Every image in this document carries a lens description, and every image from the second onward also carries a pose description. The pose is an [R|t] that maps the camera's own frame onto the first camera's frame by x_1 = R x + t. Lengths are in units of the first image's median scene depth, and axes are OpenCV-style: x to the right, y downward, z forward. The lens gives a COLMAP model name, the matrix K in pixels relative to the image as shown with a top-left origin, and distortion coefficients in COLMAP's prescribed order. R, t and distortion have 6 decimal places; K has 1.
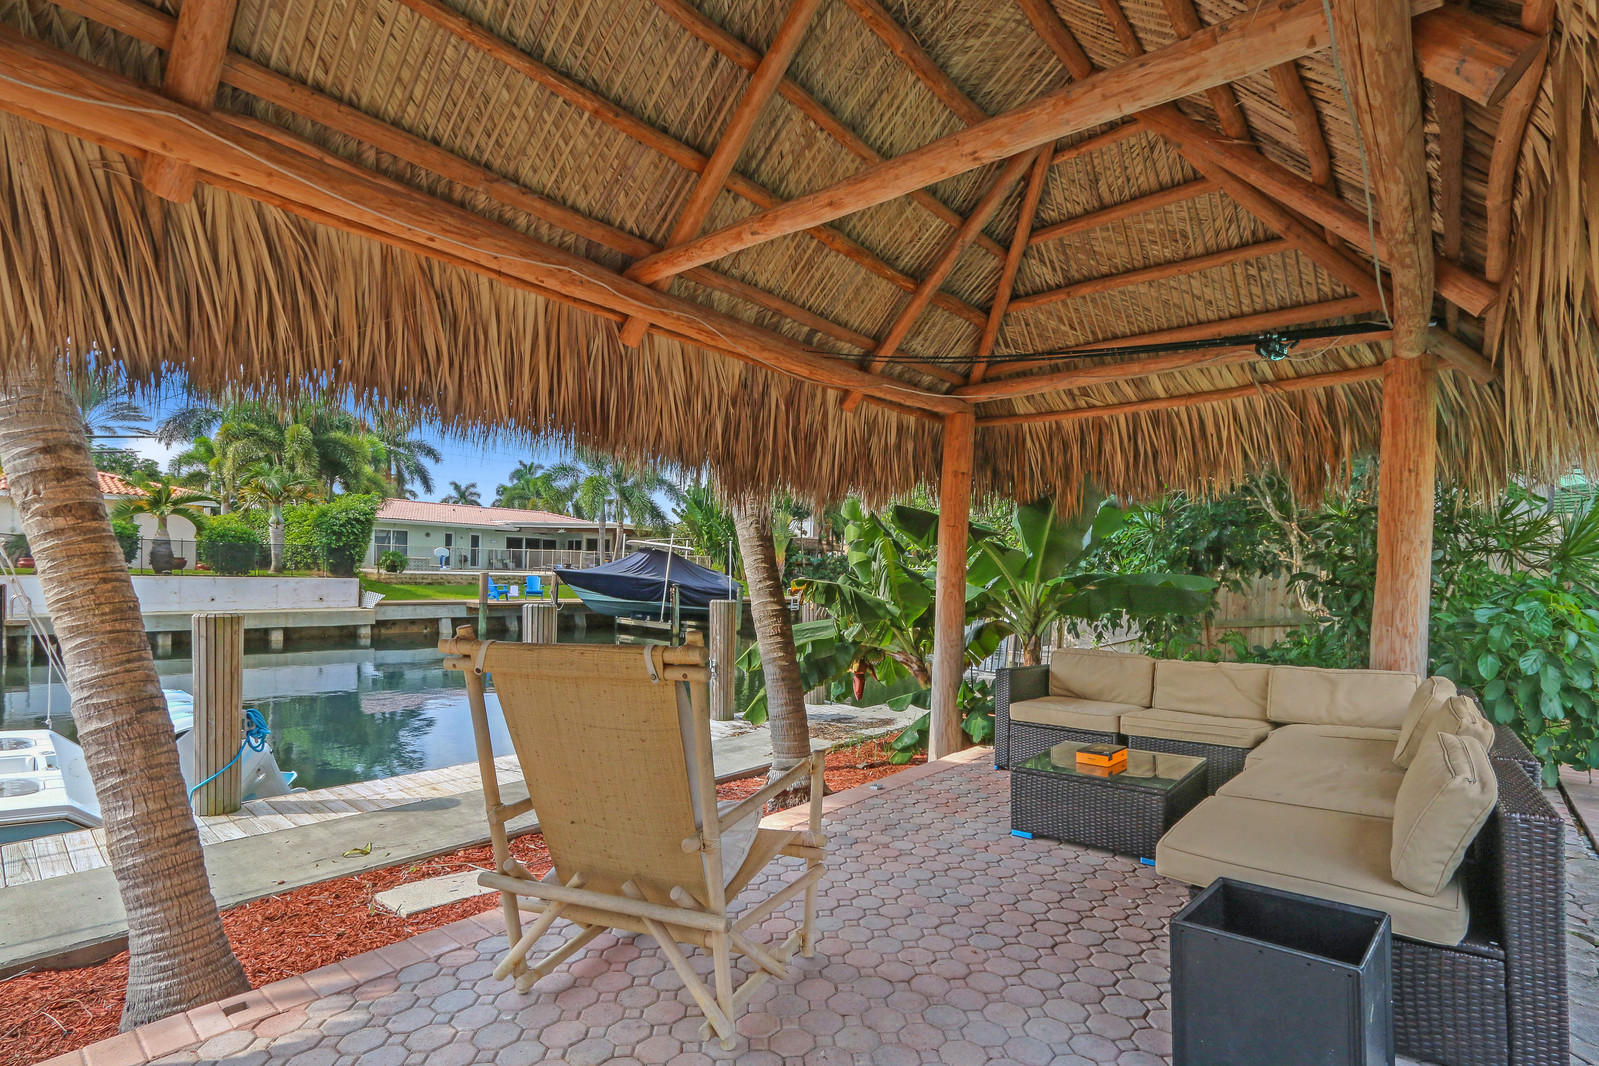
lens RADIAL K [[761.9, 0, 802.2], [0, 761.9, 596.3], [0, 0, 1]] dist [-0.017197, -0.000309]
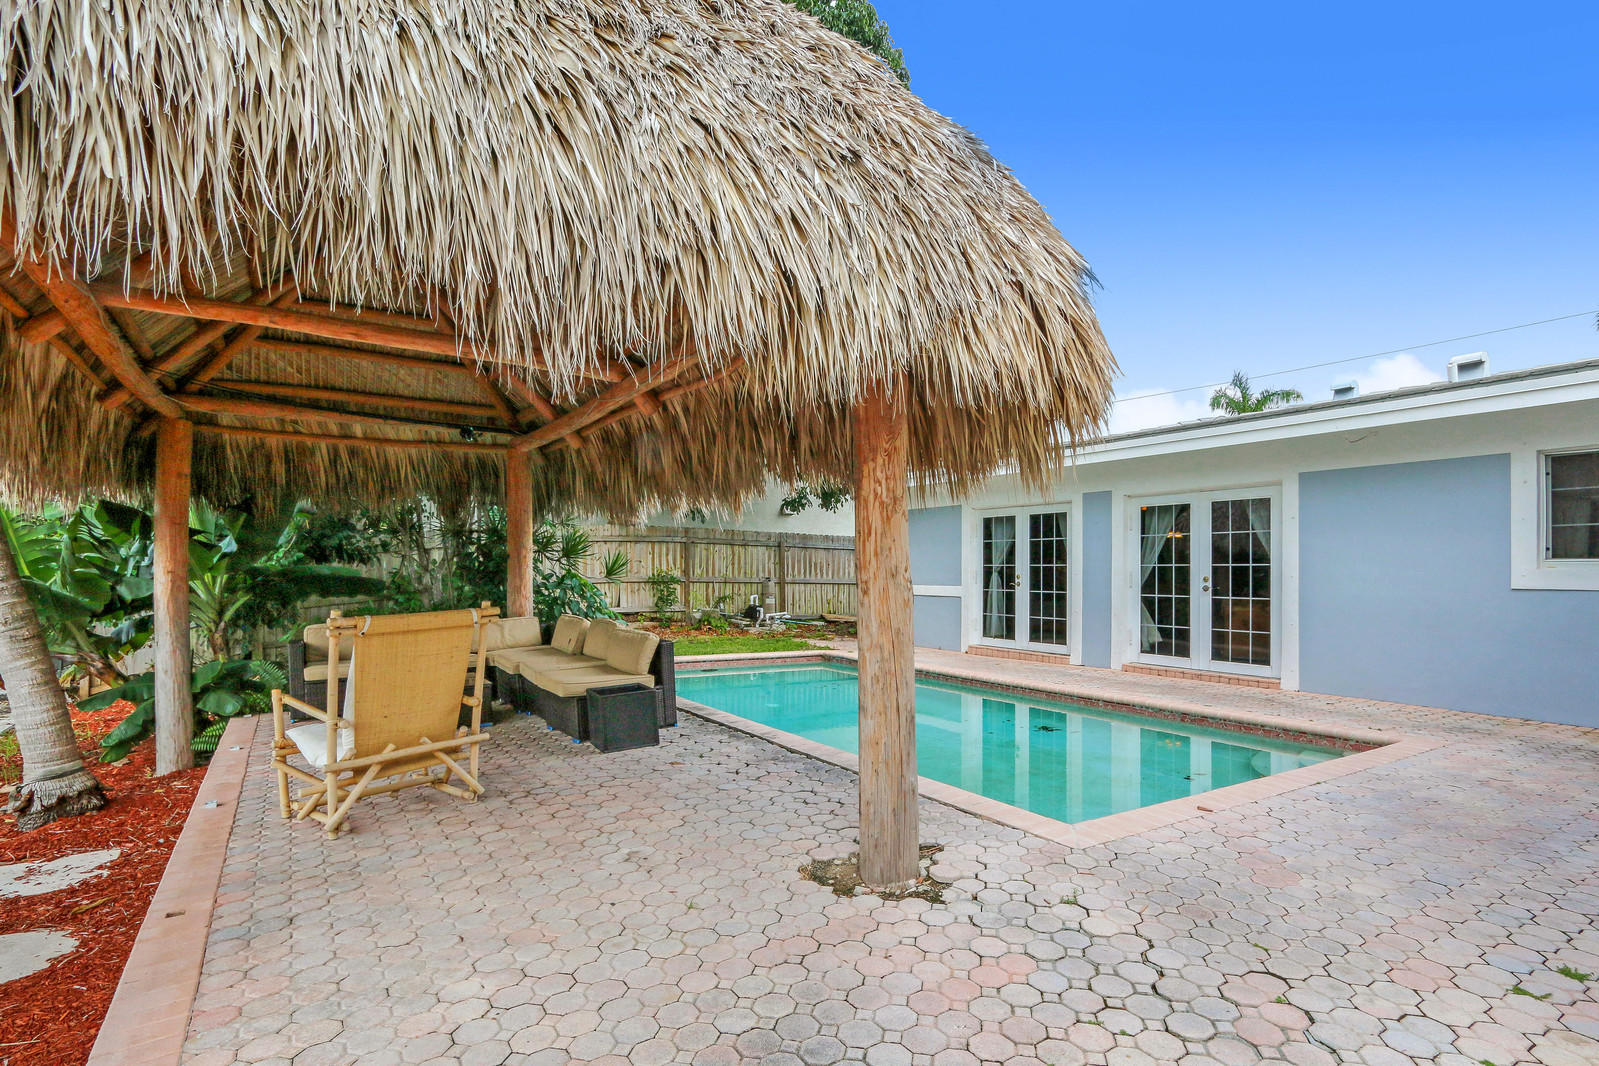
lens RADIAL K [[811.9, 0, 797.8], [0, 811.9, 569.3], [0, 0, 1]] dist [-0.003478, -0.001274]
pose [[0.293808, -0.017465, 0.955705, -0.667177], [0.030956, 0.999482, 0.008748, -0.011360], [-0.955363, 0.027015, 0.294197, -0.177268]]
